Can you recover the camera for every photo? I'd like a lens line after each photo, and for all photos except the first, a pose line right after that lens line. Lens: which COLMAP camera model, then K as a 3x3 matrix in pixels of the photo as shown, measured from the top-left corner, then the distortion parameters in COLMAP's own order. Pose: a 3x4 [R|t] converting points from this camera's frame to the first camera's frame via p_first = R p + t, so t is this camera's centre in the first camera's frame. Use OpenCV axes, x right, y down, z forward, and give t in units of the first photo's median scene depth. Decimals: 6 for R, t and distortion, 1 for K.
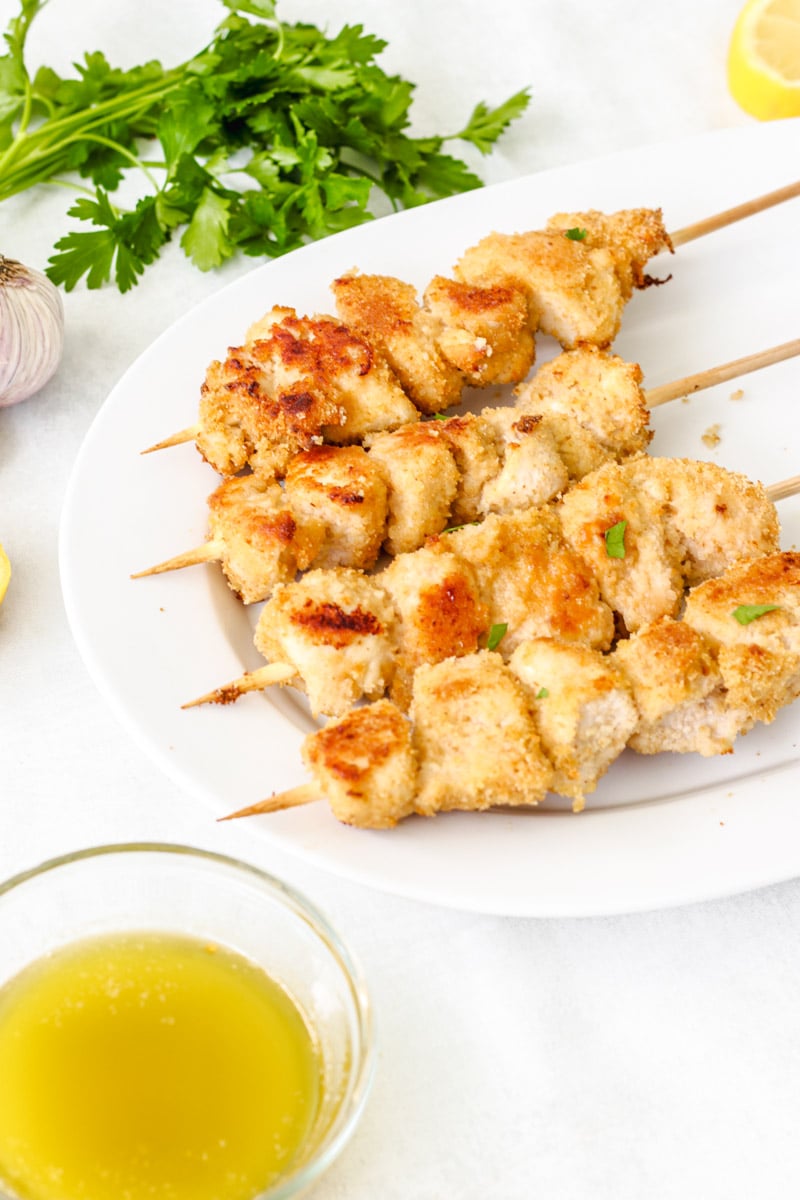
lens RADIAL K [[3155.4, 0, 397.2], [0, 3155.4, 600.8], [0, 0, 1]] dist [-0.293724, 0.000000]
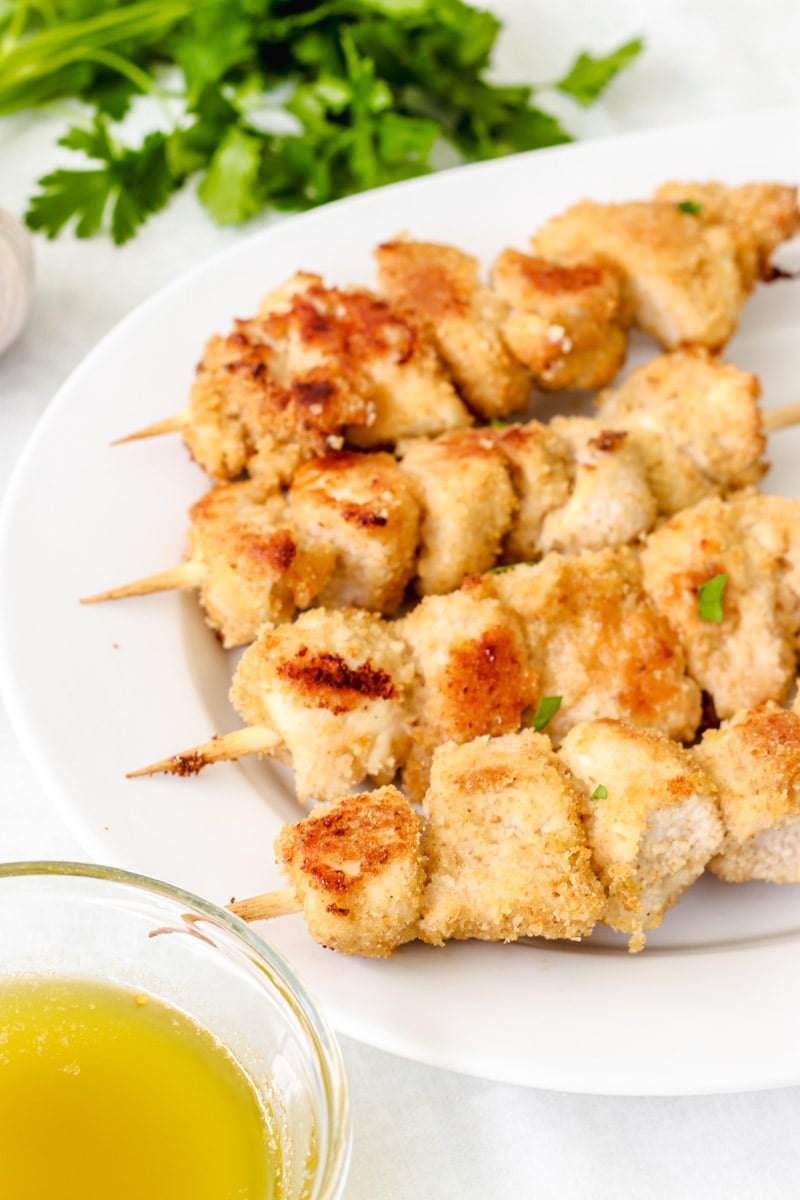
lens RADIAL K [[3155.4, 0, 404.0], [0, 3155.4, 600.1], [0, 0, 1]] dist [-0.293724, 0.000000]
pose [[0.996979, 0.071031, -0.031417, 0.018688], [-0.071545, 0.997316, -0.015563, -0.001520], [0.030227, 0.017763, 0.999385, 0.230422]]
